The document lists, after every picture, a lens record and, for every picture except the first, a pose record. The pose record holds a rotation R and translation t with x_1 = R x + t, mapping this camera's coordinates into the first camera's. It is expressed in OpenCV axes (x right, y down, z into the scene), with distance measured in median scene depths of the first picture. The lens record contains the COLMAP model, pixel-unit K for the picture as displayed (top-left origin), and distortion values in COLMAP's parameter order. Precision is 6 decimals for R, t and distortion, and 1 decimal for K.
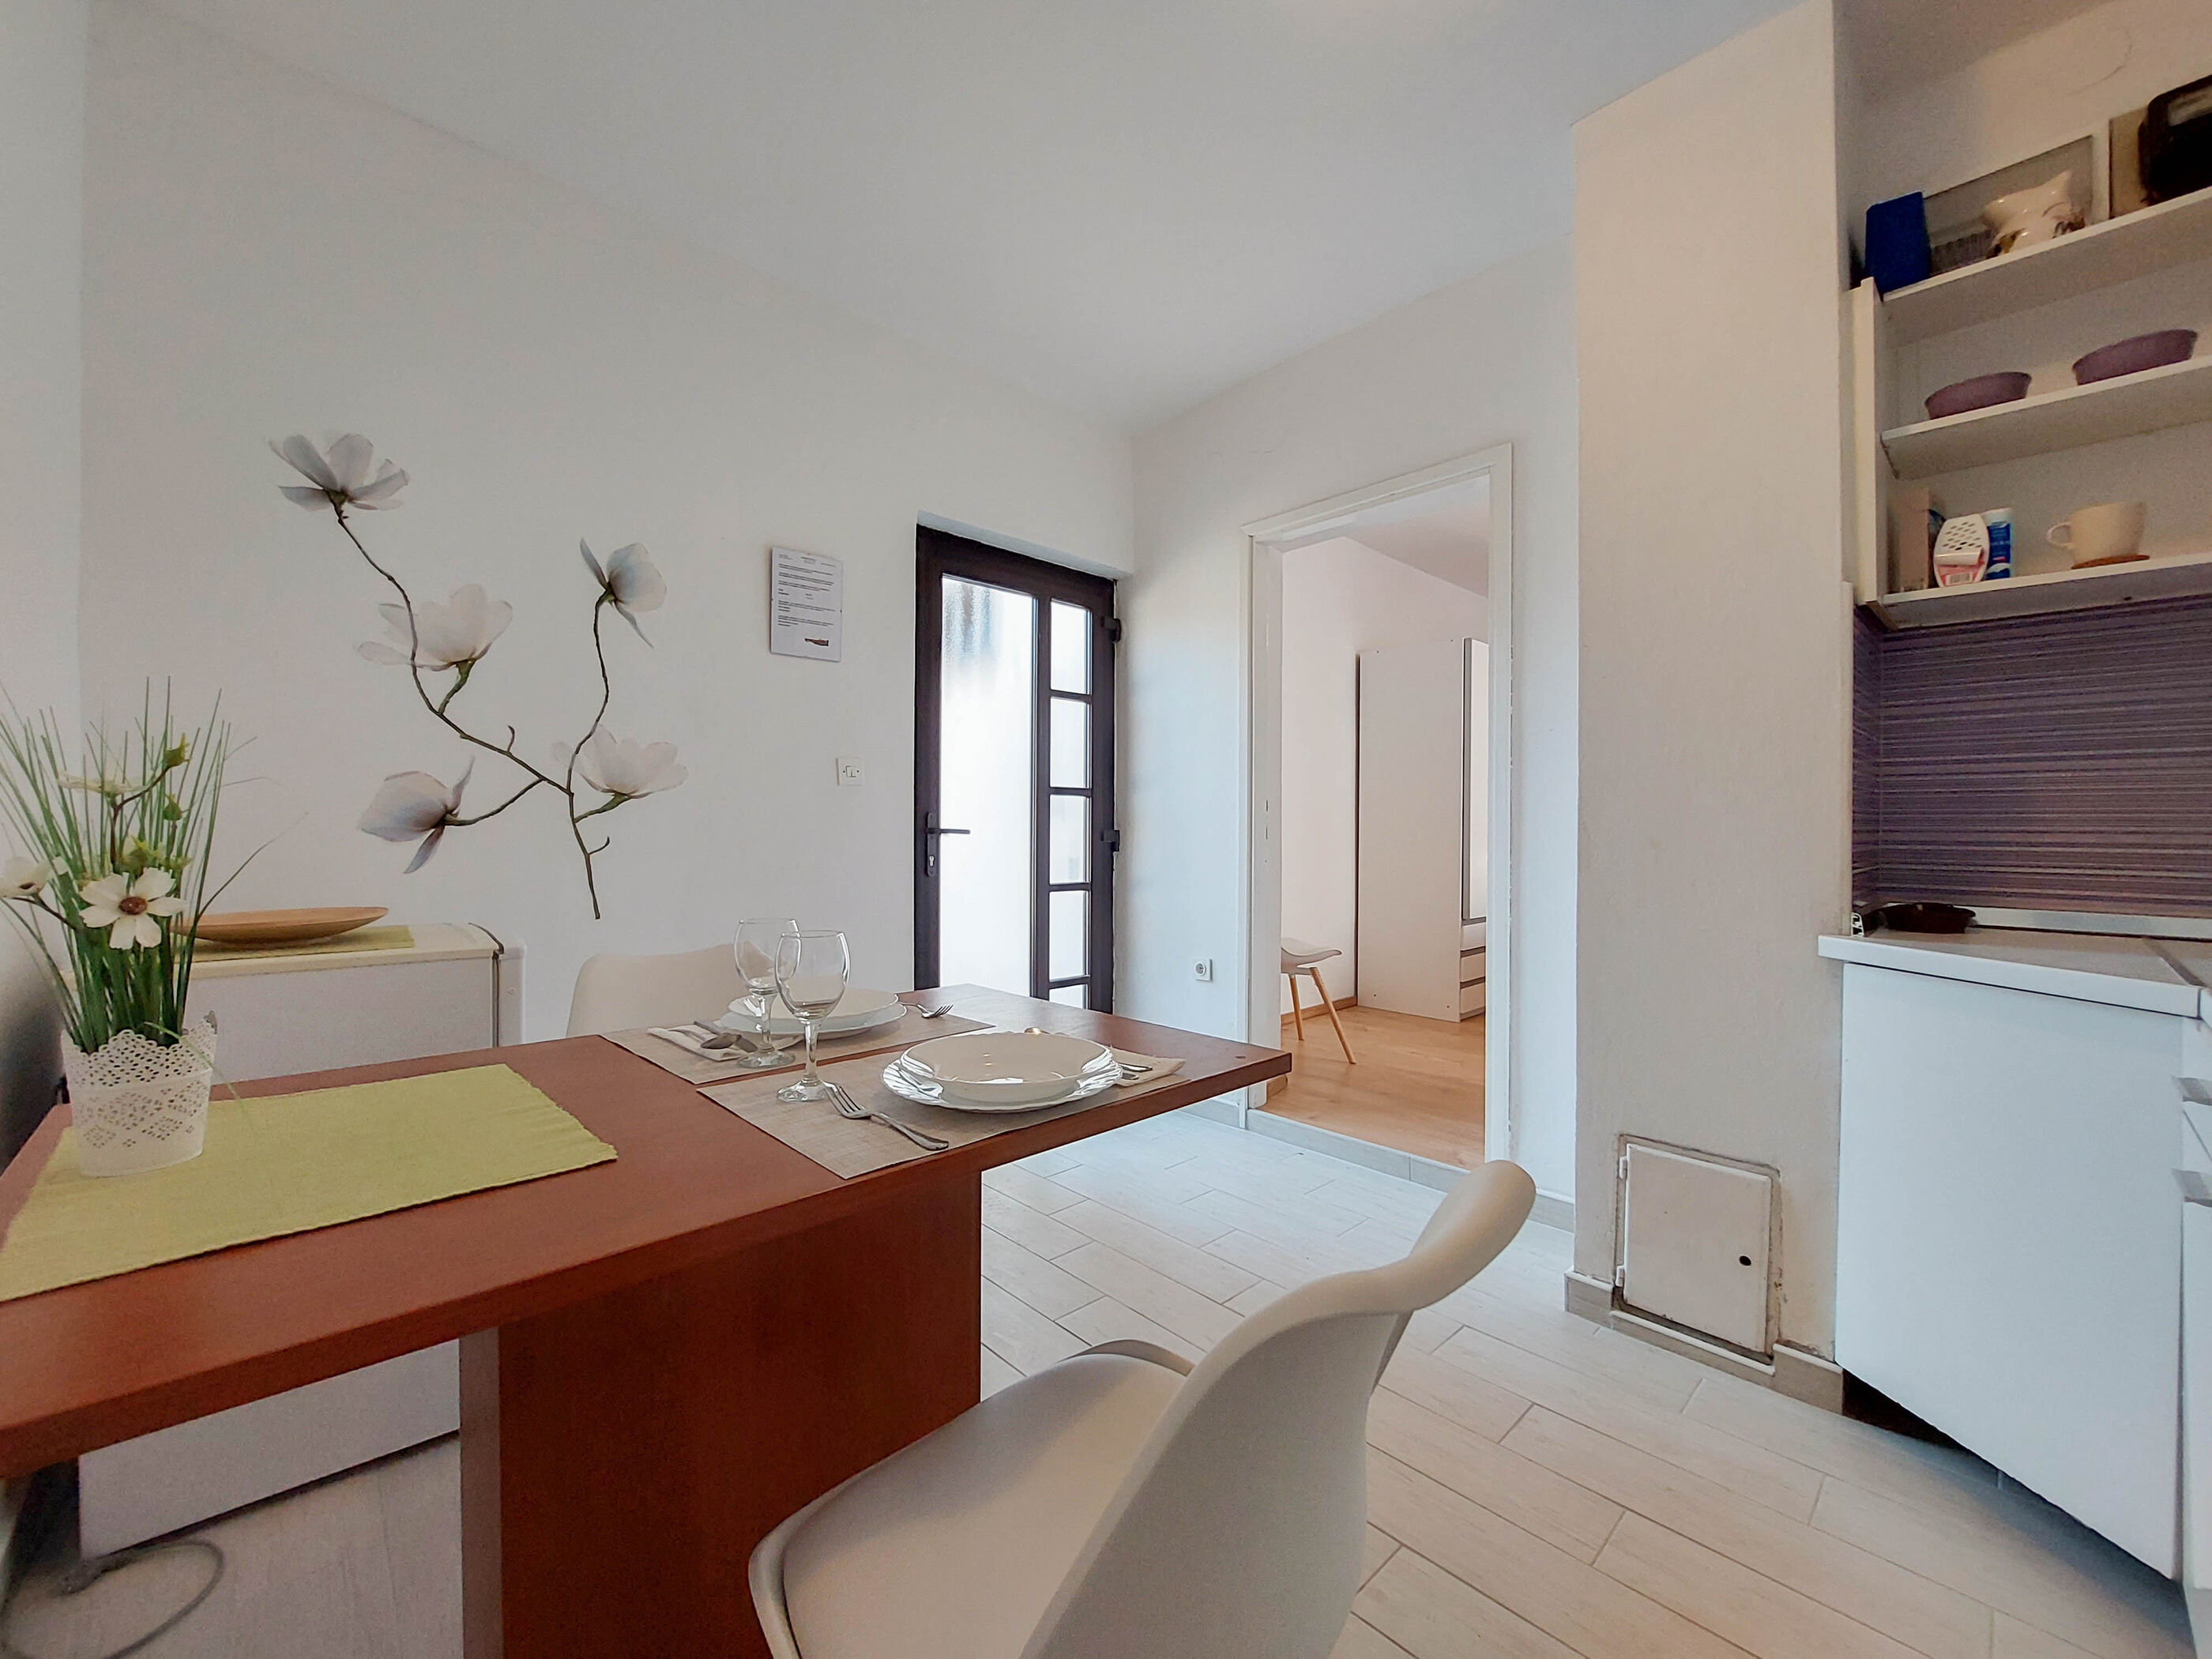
lens RADIAL K [[884.3, 0, 1106.8], [0, 884.3, 829.3], [0, 0, 1]] dist [-0.010281, -0.002976]
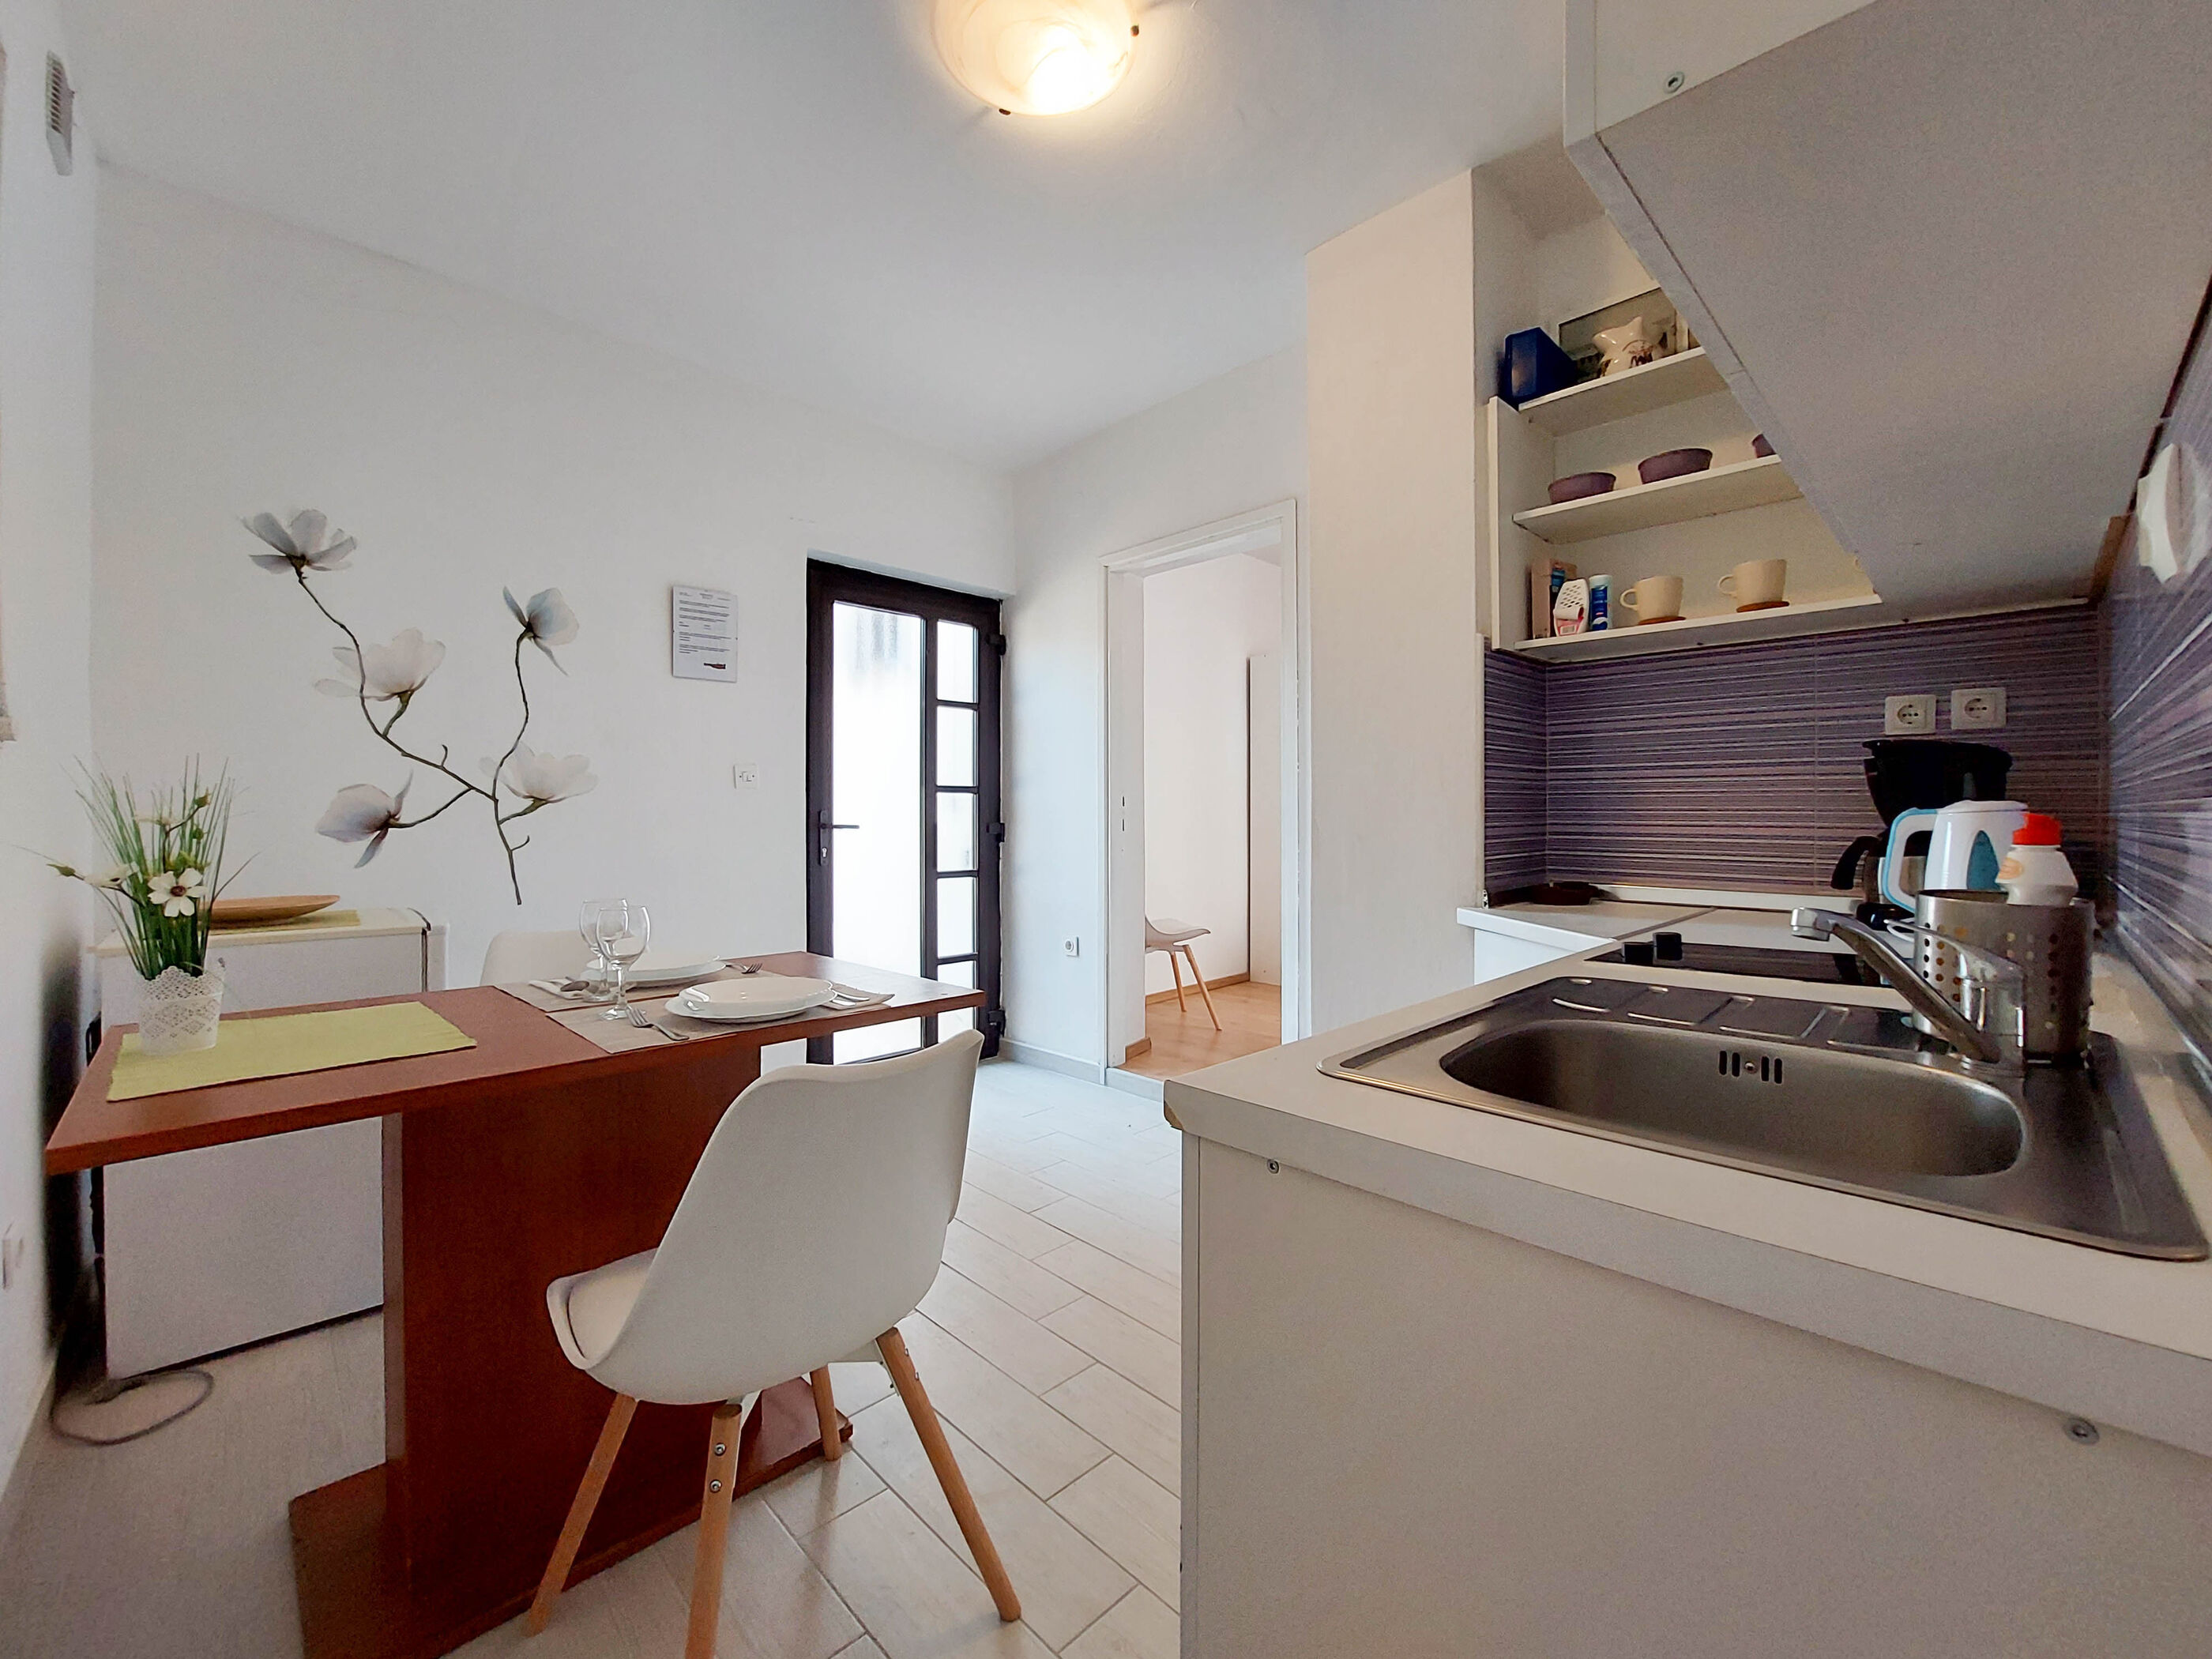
lens RADIAL K [[884.3, 0, 1090.3], [0, 884.3, 809.7], [0, 0, 1]] dist [-0.010281, -0.002976]
pose [[0.999851, -0.007254, 0.015678, 0.194173], [0.007358, 0.999951, -0.006586, -0.014387], [-0.015629, 0.006700, 0.999855, -0.223785]]
